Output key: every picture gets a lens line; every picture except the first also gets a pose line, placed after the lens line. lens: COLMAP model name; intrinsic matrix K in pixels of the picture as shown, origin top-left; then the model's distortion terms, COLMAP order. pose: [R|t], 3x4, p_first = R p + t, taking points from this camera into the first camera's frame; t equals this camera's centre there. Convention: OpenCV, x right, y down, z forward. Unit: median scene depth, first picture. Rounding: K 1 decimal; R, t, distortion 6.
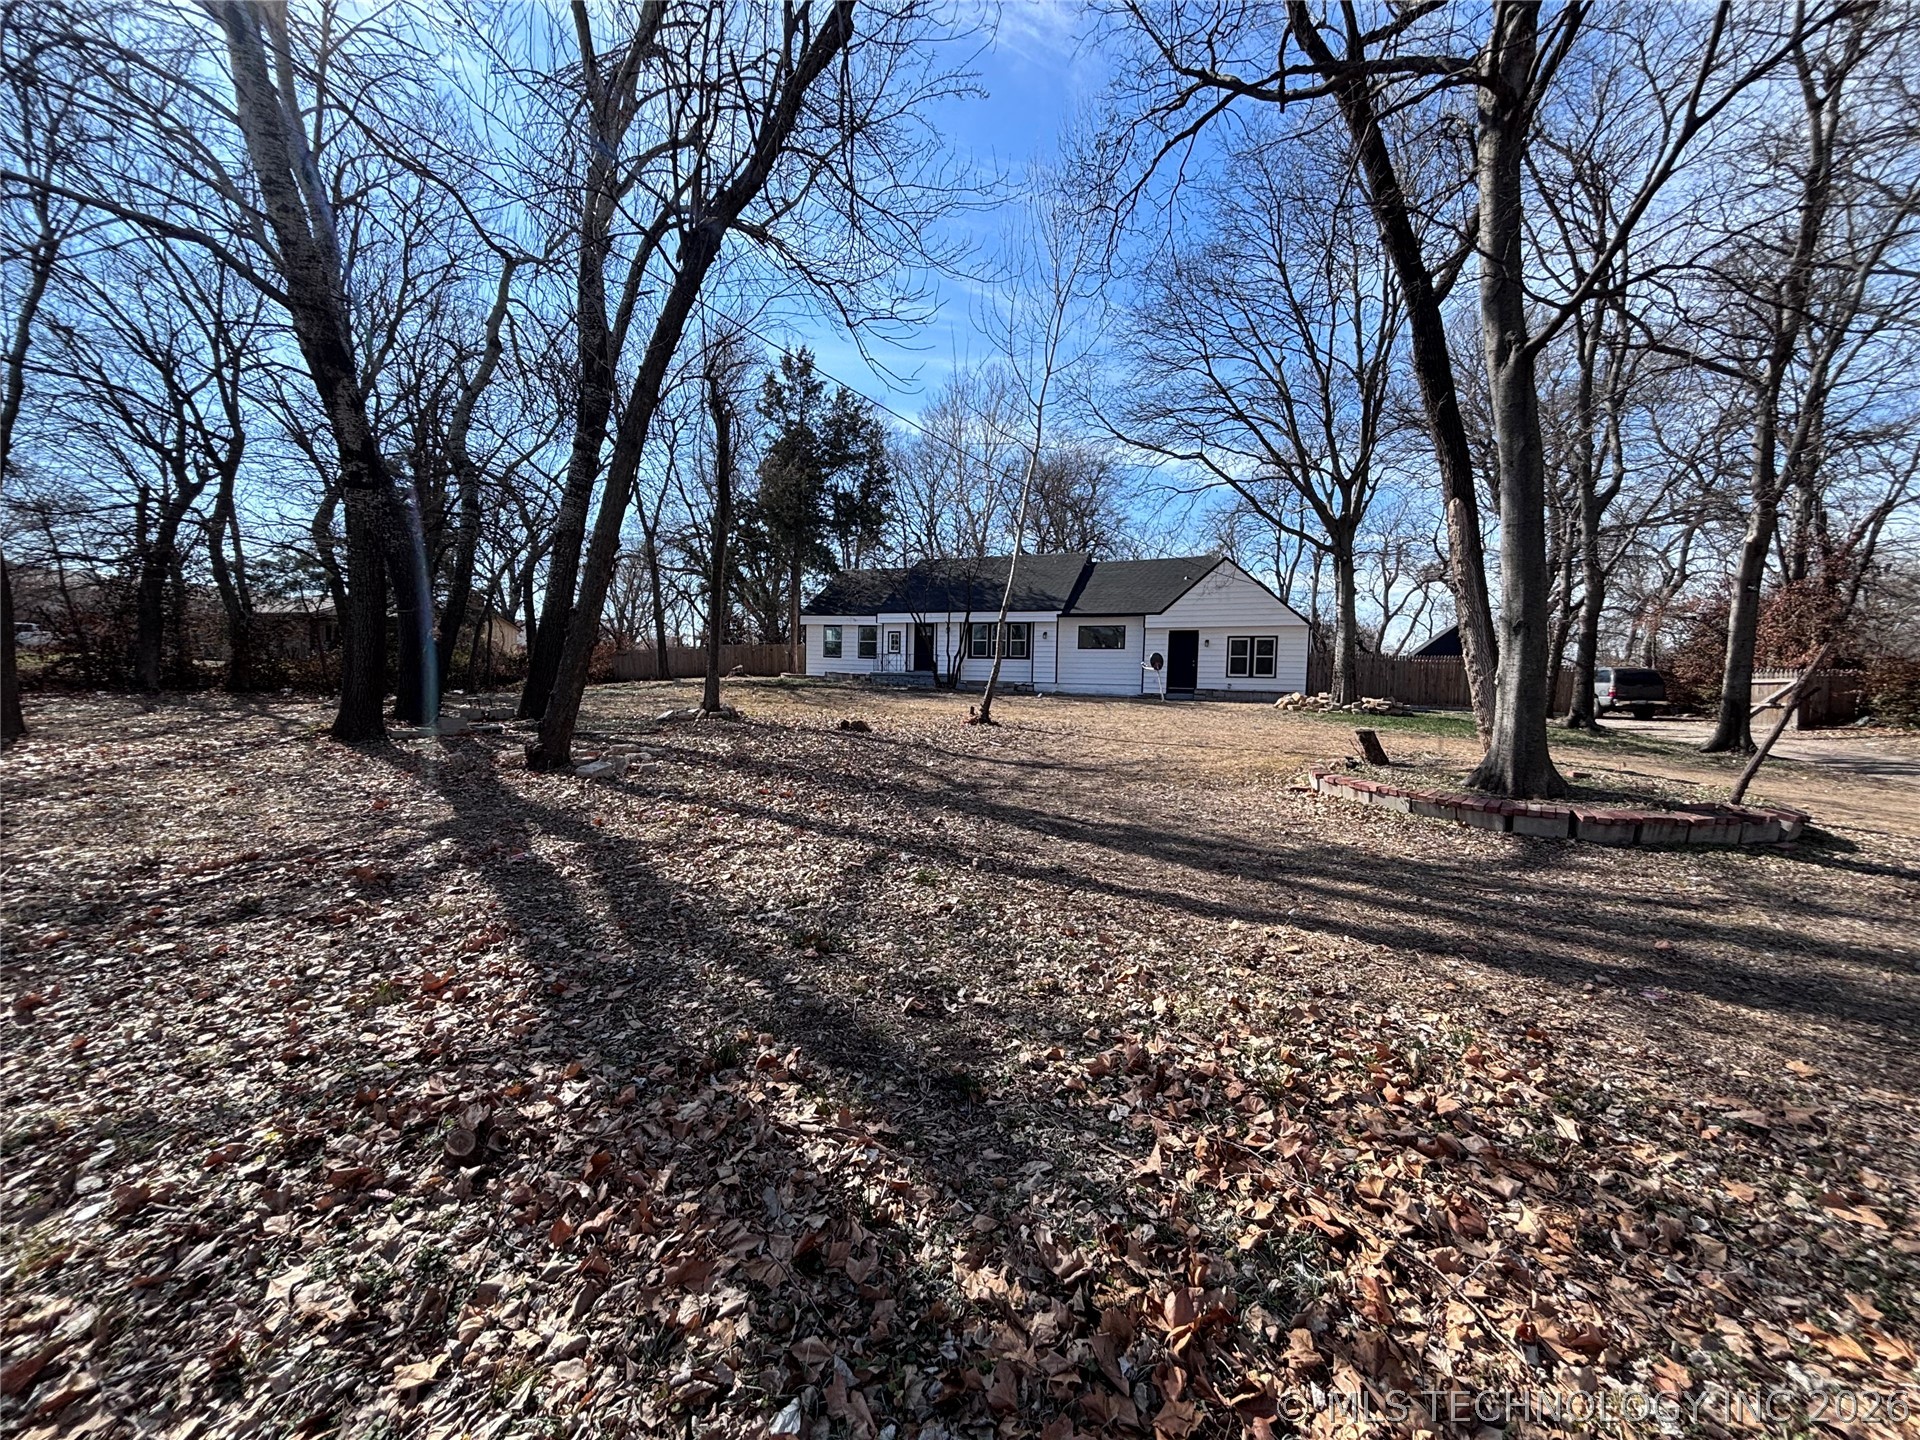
lens RADIAL K [[768.9, 0, 958.4], [0, 768.9, 713.5], [0, 0, 1]] dist [0.000986, -0.000349]
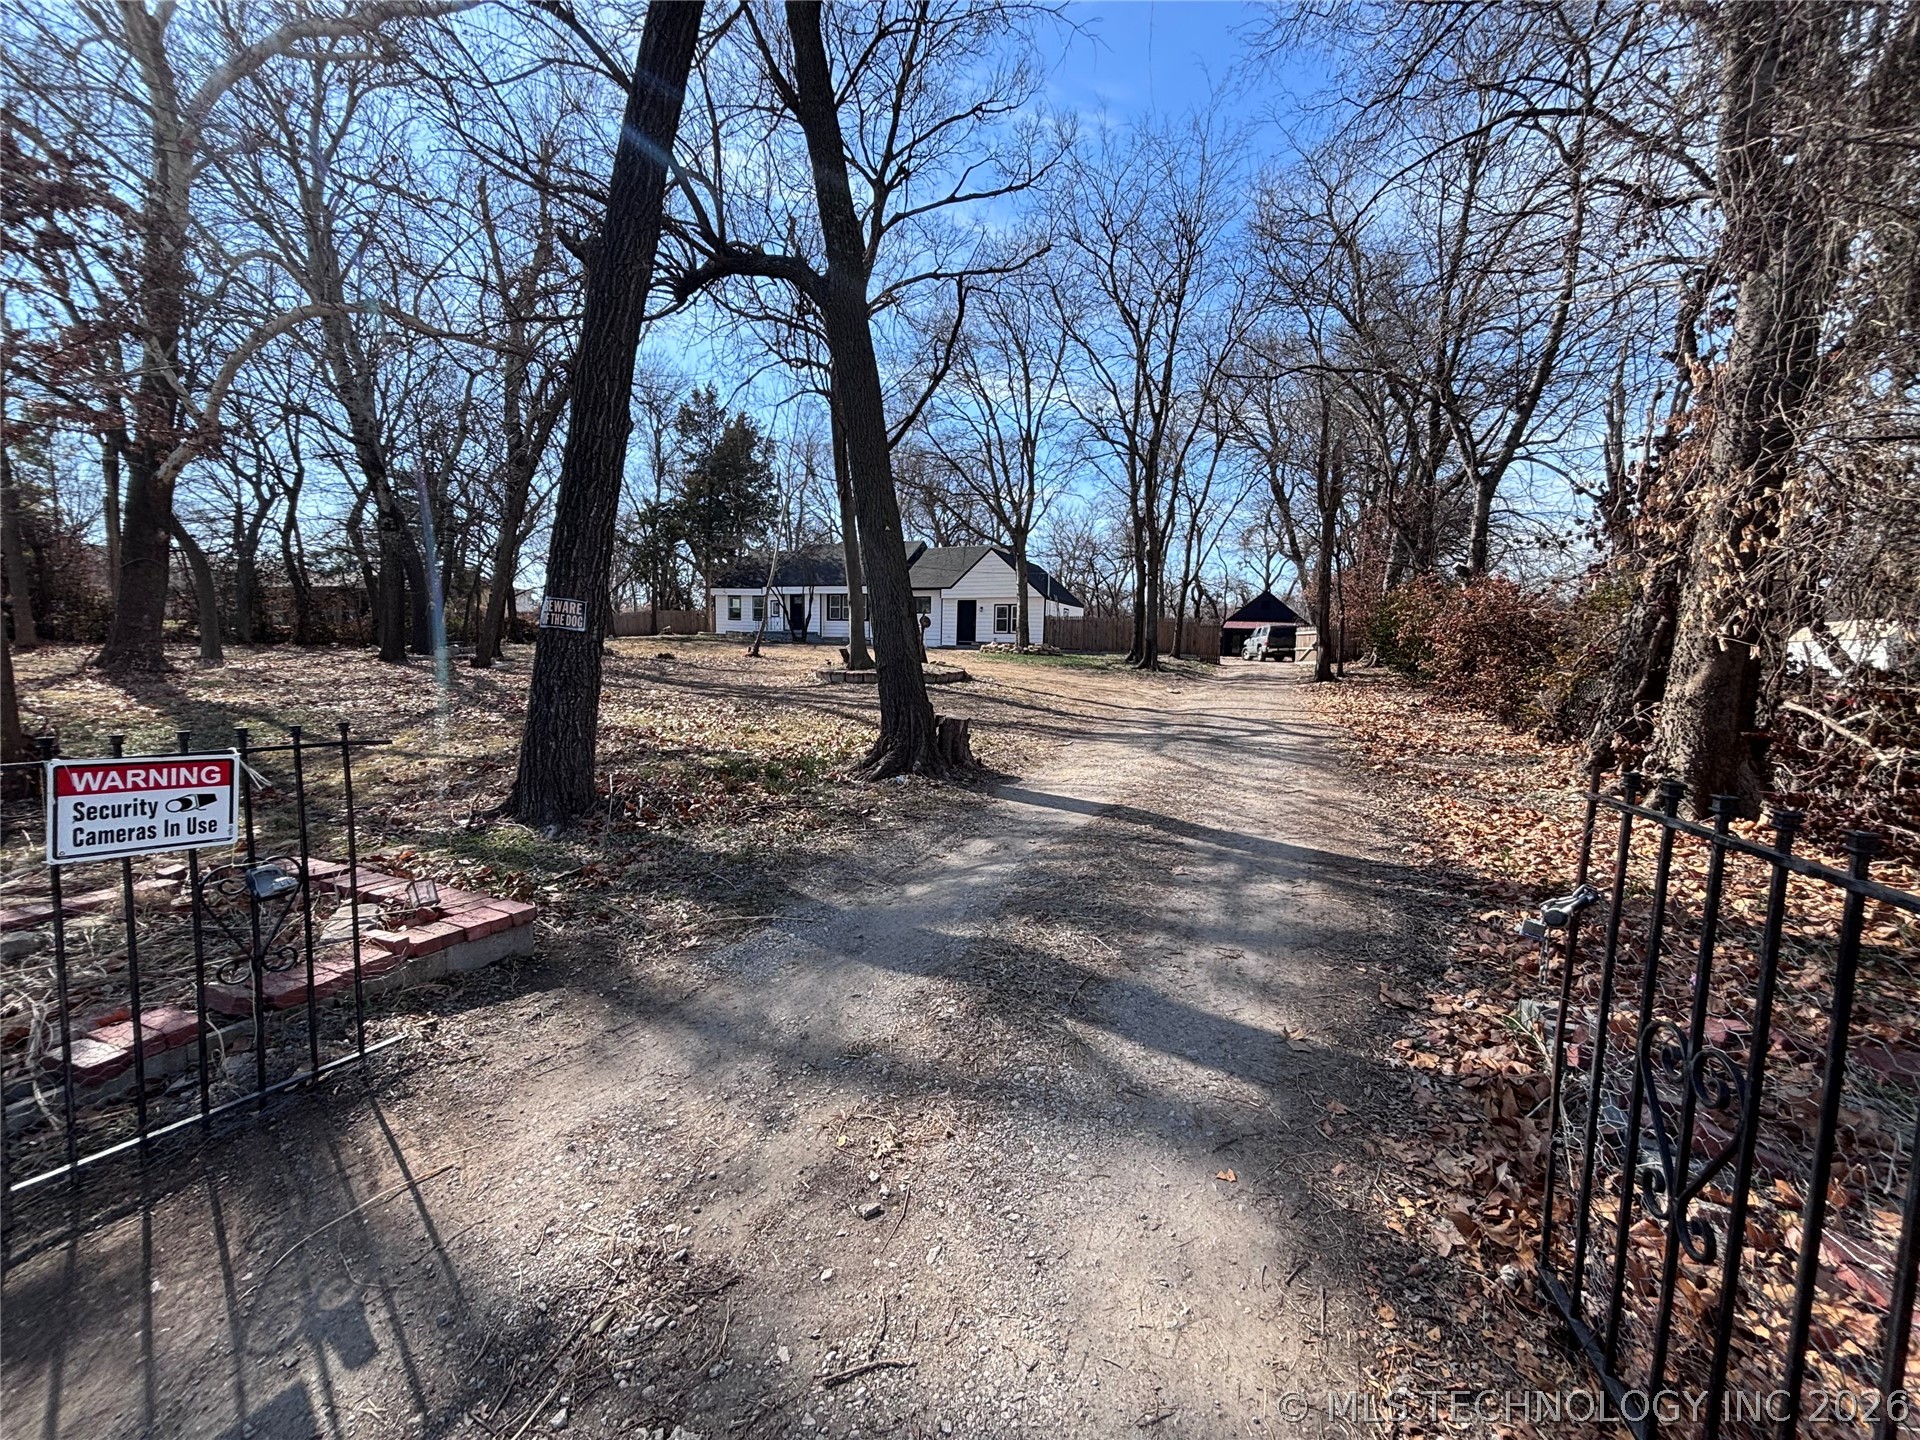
lens RADIAL K [[768.9, 0, 961.3], [0, 768.9, 719.5], [0, 0, 1]] dist [0.000986, -0.000349]
pose [[0.999905, 0.000668, -0.013776, 0.283952], [0.000050, 0.998644, 0.052052, 0.034235], [0.013792, -0.052048, 0.998549, -0.385007]]
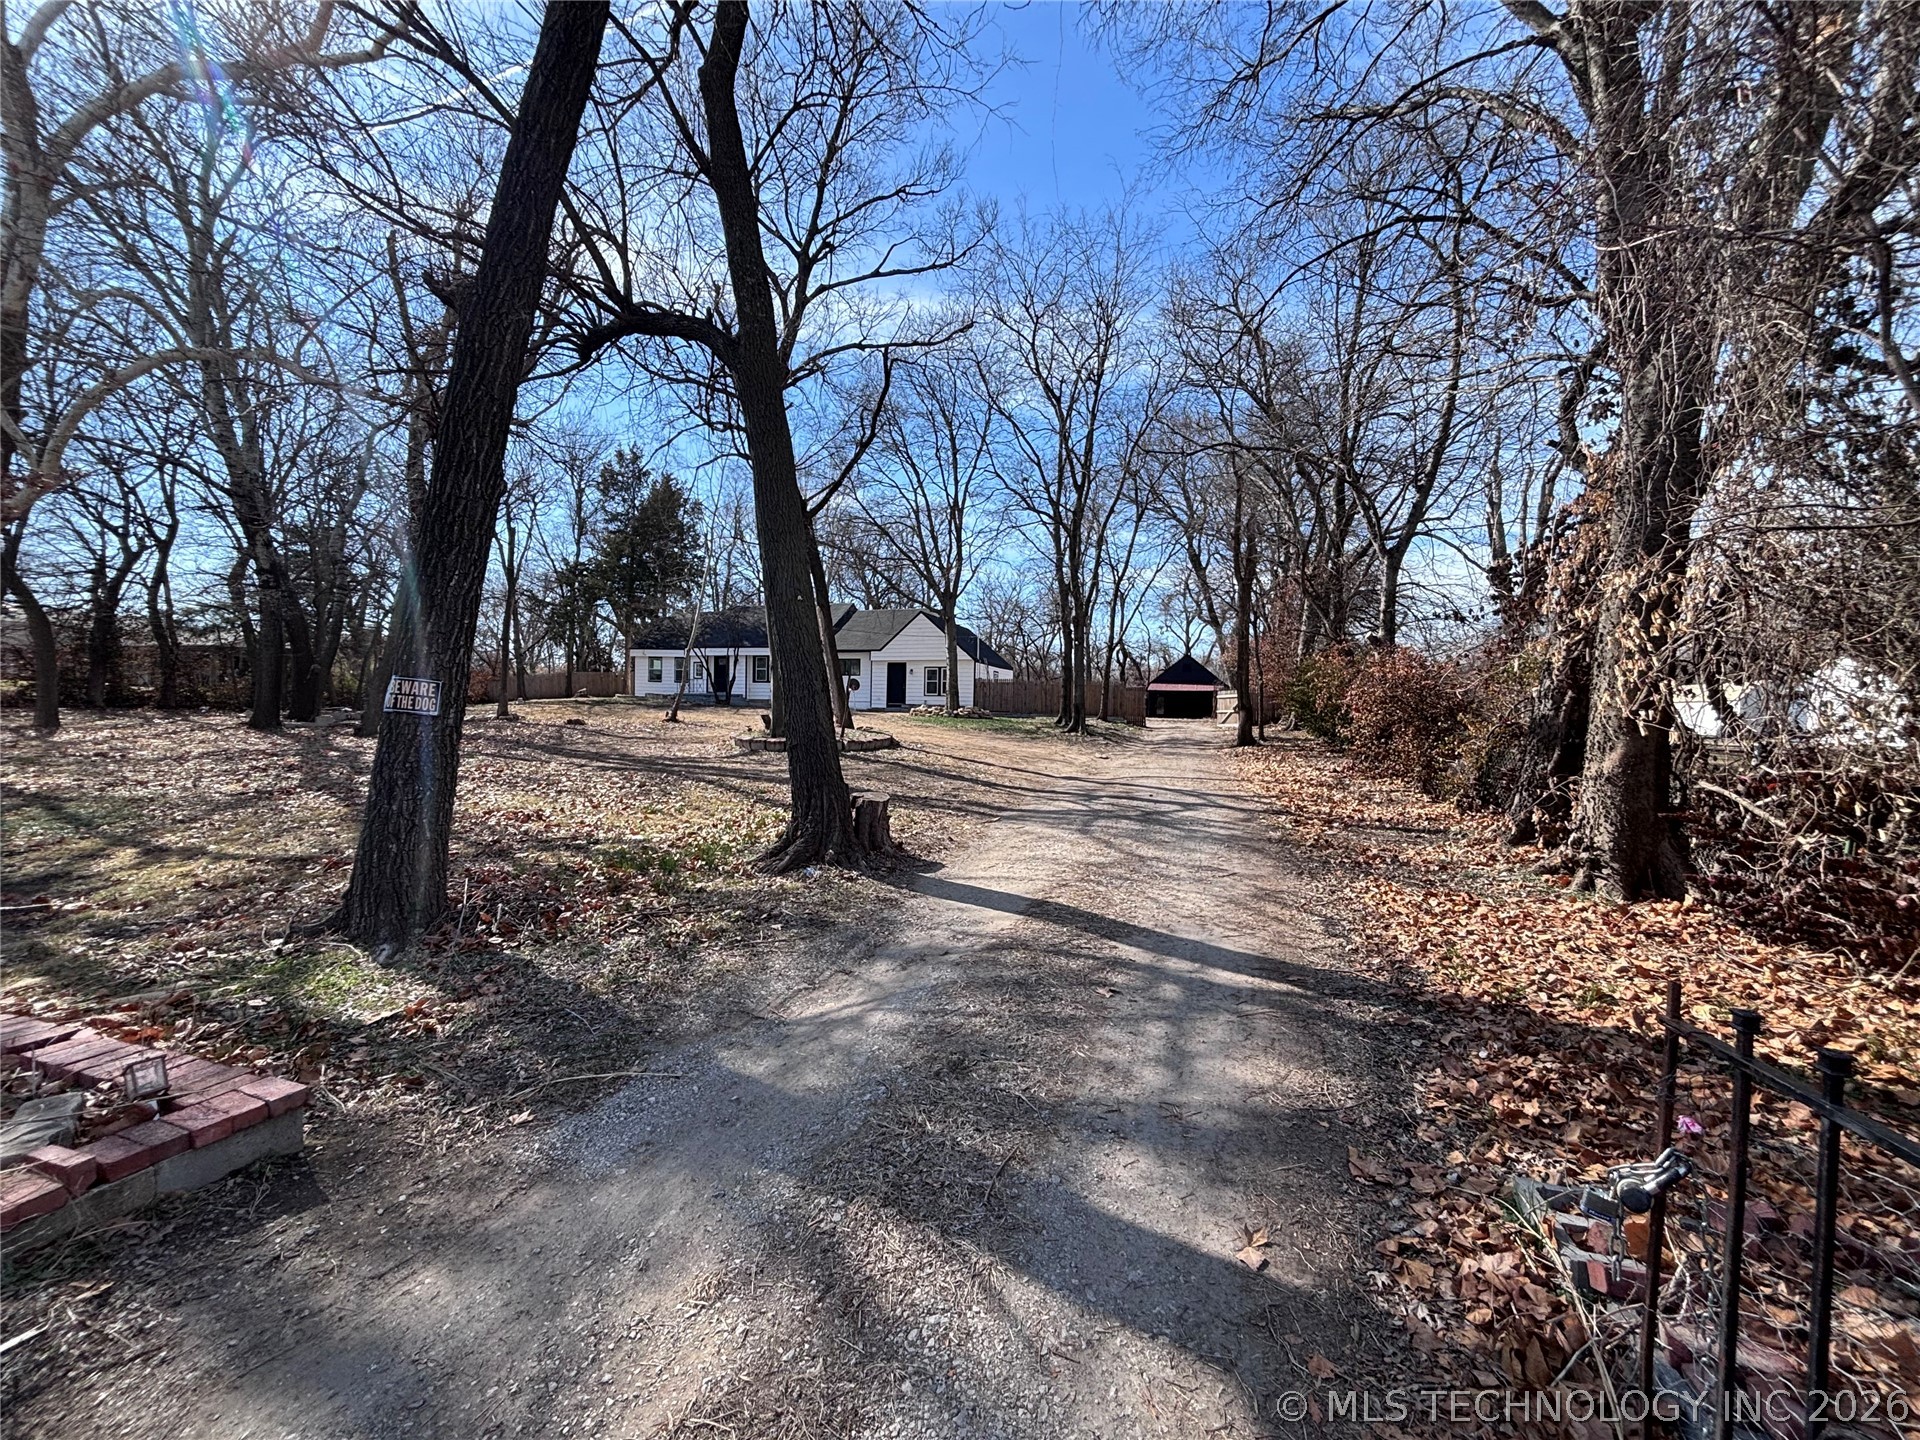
lens RADIAL K [[768.9, 0, 961.0], [0, 768.9, 718.8], [0, 0, 1]] dist [0.000986, -0.000349]
pose [[0.997229, -0.003558, 0.074307, 0.288132], [0.005493, 0.999651, -0.025857, 0.028271], [-0.074189, 0.026193, 0.996900, -0.368995]]
